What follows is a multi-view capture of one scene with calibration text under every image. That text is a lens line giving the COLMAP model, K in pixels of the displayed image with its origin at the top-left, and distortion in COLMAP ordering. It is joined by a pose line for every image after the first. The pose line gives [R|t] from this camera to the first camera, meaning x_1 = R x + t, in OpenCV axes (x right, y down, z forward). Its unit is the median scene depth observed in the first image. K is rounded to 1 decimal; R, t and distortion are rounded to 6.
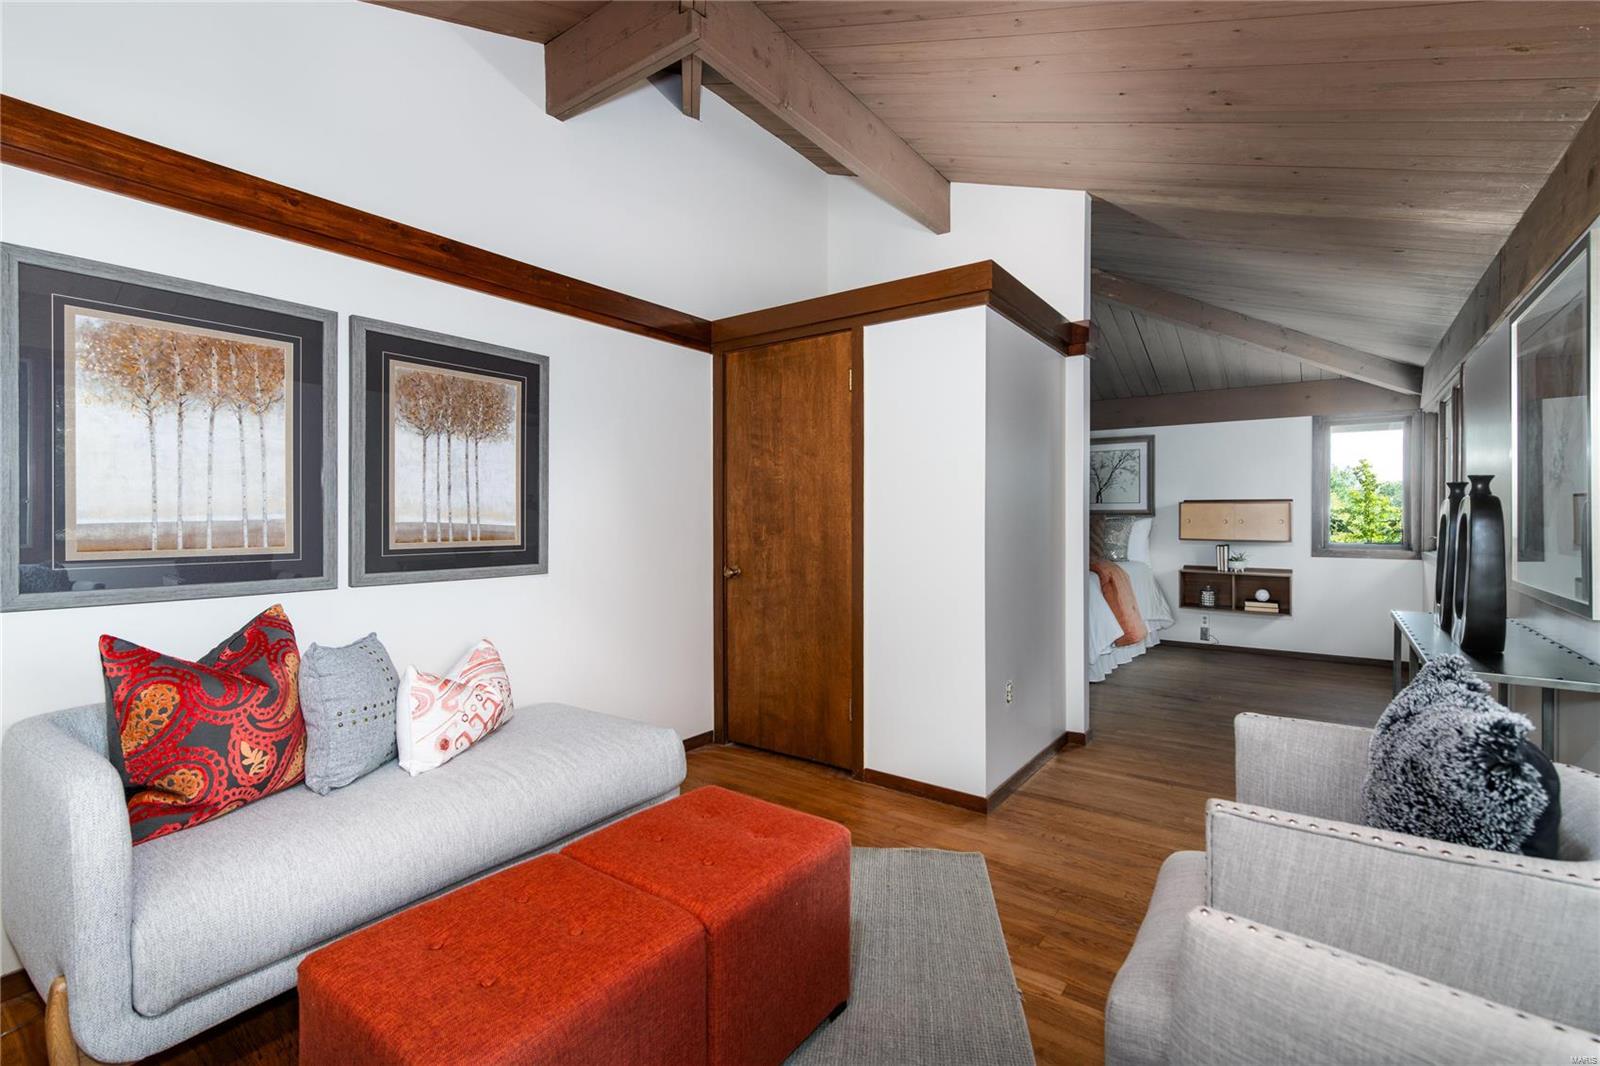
lens RADIAL K [[715.5, 0, 797.6], [0, 715.5, 520.7], [0, 0, 1]] dist [0.007297, -0.001502]
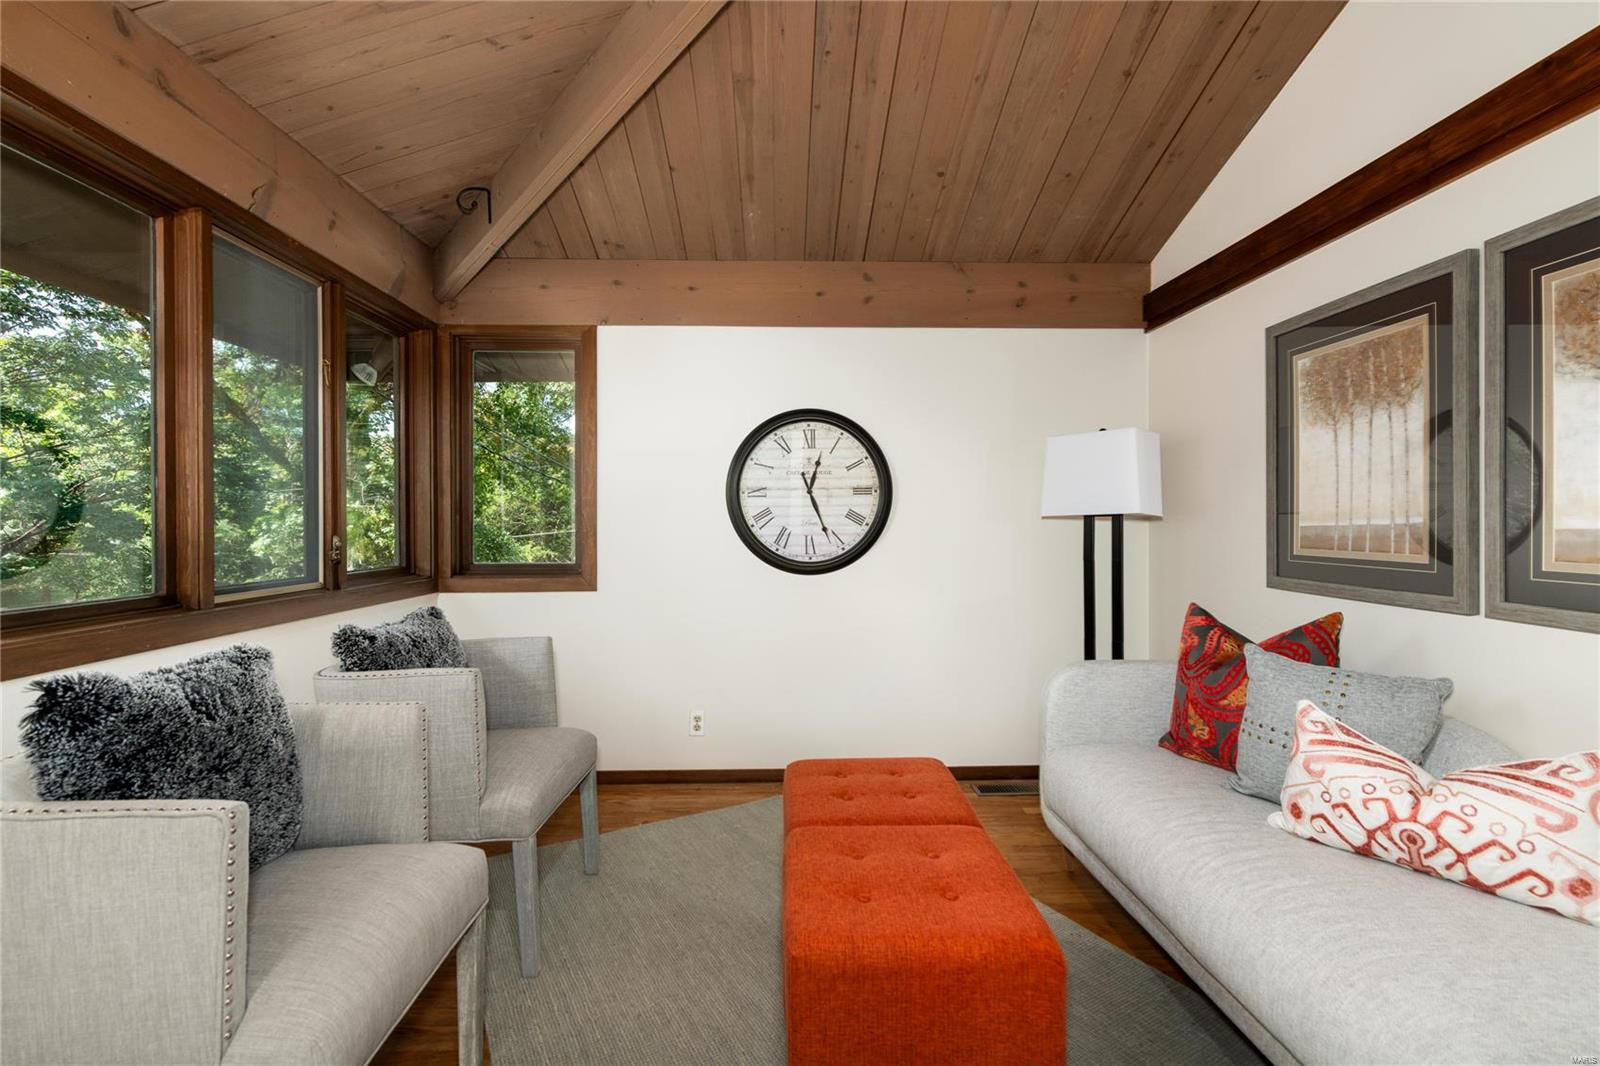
lens RADIAL K [[715.5, 0, 799.2], [0, 715.5, 527.1], [0, 0, 1]] dist [0.007297, -0.001502]
pose [[-0.774777, 0.005415, -0.632211, 0.410963], [-0.001562, 0.999944, 0.010480, -0.005235], [0.632232, 0.009107, -0.774725, 1.227676]]
